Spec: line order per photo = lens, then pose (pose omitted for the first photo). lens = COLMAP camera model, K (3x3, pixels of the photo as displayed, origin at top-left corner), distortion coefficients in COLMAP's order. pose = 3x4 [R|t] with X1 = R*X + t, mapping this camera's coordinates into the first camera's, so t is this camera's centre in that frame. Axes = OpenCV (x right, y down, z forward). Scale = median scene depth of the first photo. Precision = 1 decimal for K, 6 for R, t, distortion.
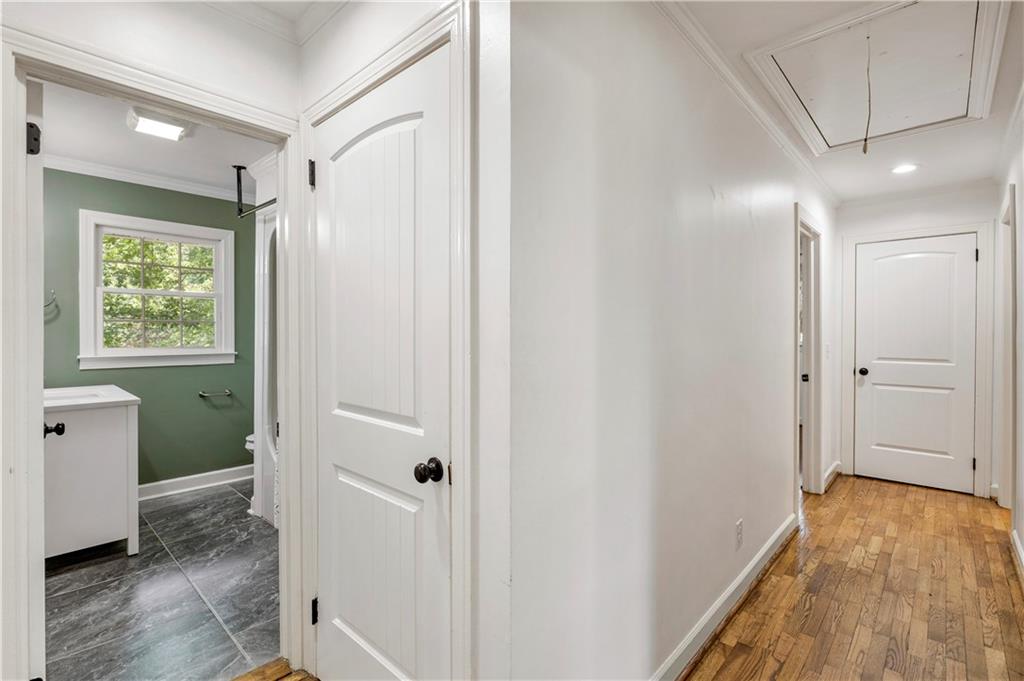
lens RADIAL K [[481.5, 0, 517.3], [0, 481.5, 337.5], [0, 0, 1]] dist [-0.006137, 0.001837]
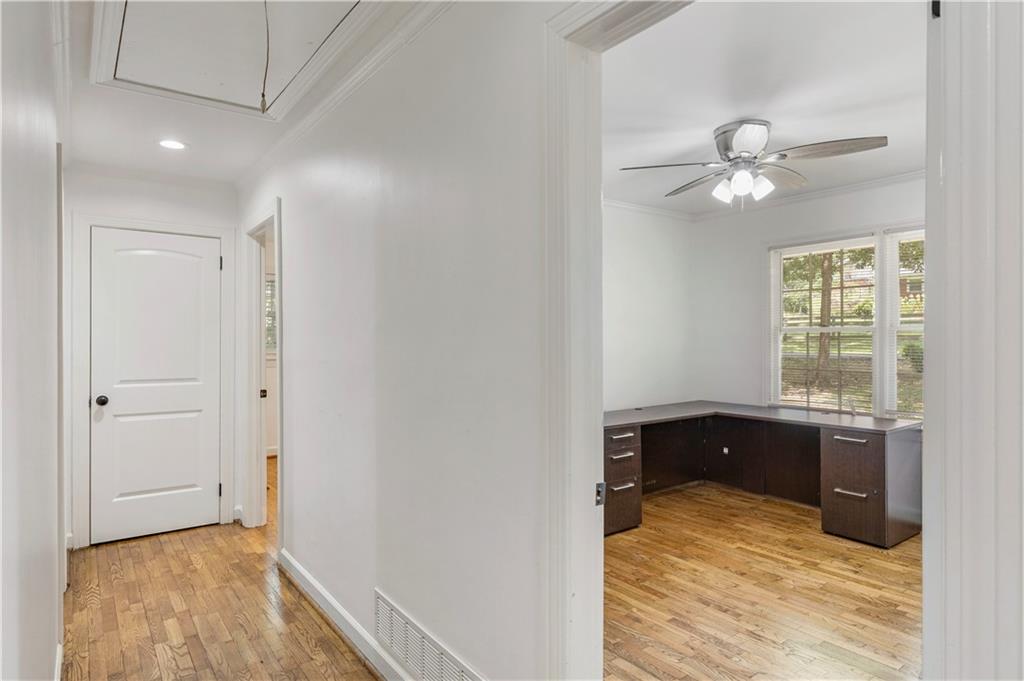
lens RADIAL K [[589.0, 0, 510.9], [0, 589.0, 345.6], [0, 0, 1]] dist [0.000511, 0.000520]
pose [[0.196087, -0.008772, 0.980547, -0.053131], [0.006703, 0.999949, 0.007605, -0.021515], [-0.980564, 0.005081, 0.196136, 0.276630]]
